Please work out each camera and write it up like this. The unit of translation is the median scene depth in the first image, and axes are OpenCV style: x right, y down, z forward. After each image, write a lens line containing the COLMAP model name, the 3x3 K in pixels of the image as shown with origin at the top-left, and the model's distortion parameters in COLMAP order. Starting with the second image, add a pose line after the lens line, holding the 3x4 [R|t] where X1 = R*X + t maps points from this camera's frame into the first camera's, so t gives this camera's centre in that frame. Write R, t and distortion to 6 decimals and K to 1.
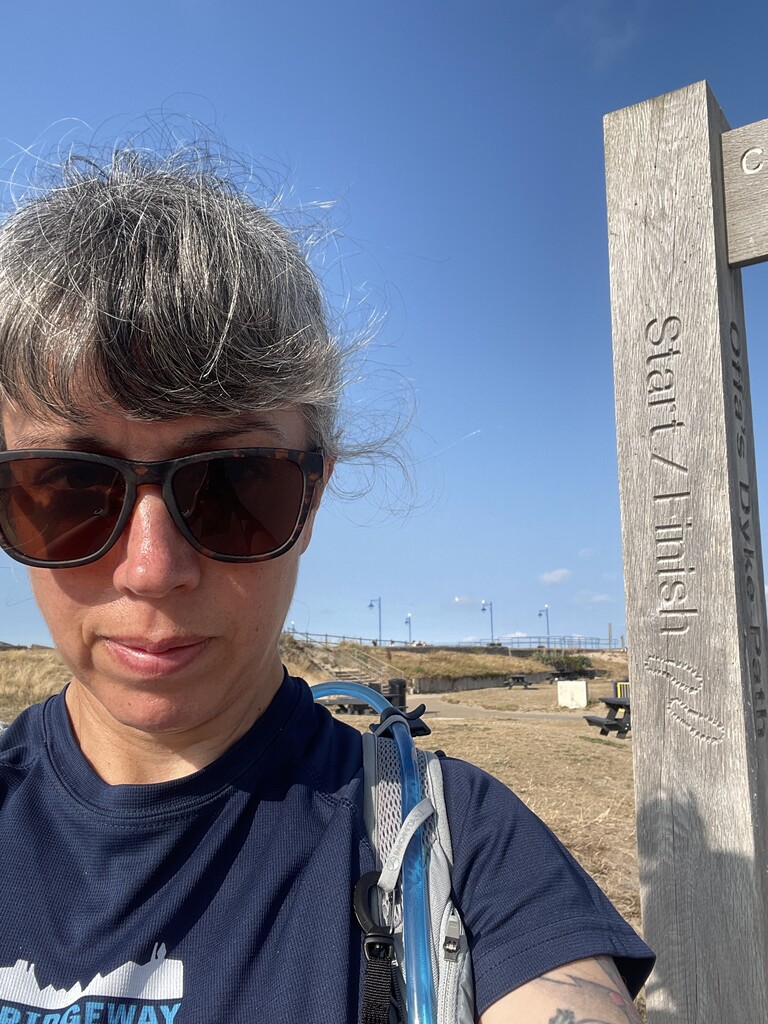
lens RADIAL K [[899.2, 0, 382.5], [0, 899.2, 521.2], [0, 0, 1]] dist [0.047717, -0.029138]
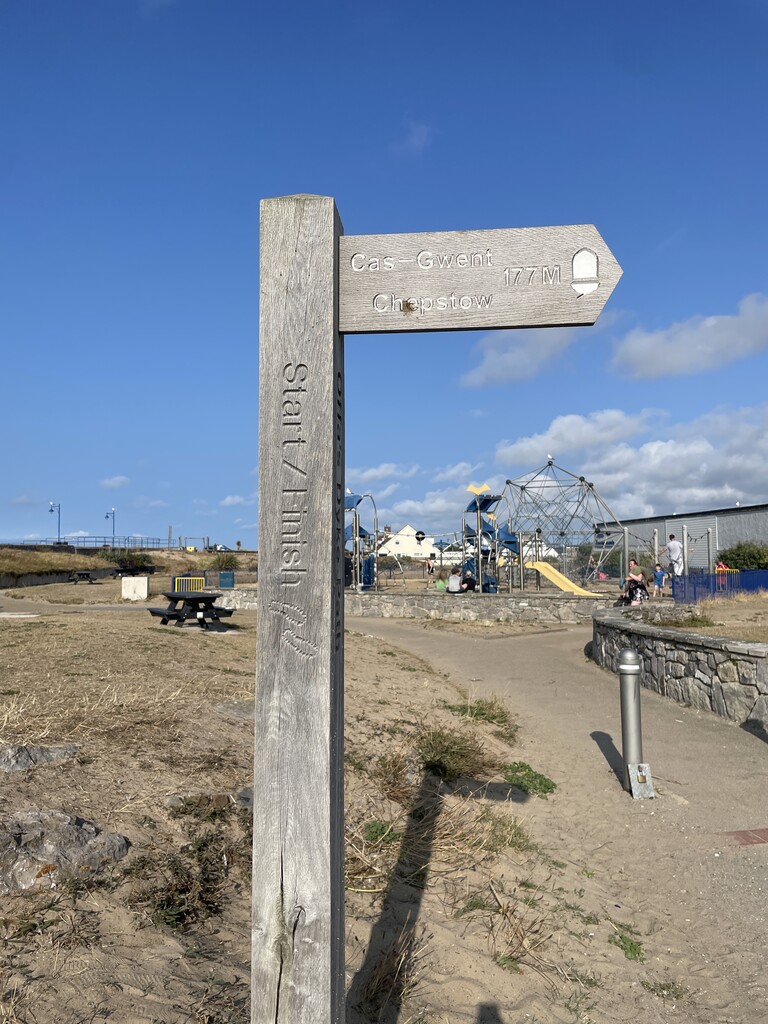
lens RADIAL K [[778.7, 0, 383.4], [0, 778.7, 507.7], [0, 0, 1]] dist [0.045076, -0.003029]
pose [[0.870313, 0.035647, 0.491207, -0.159827], [-0.079838, 0.994397, 0.069292, -0.093926], [-0.485984, -0.099523, 0.868282, -0.147726]]
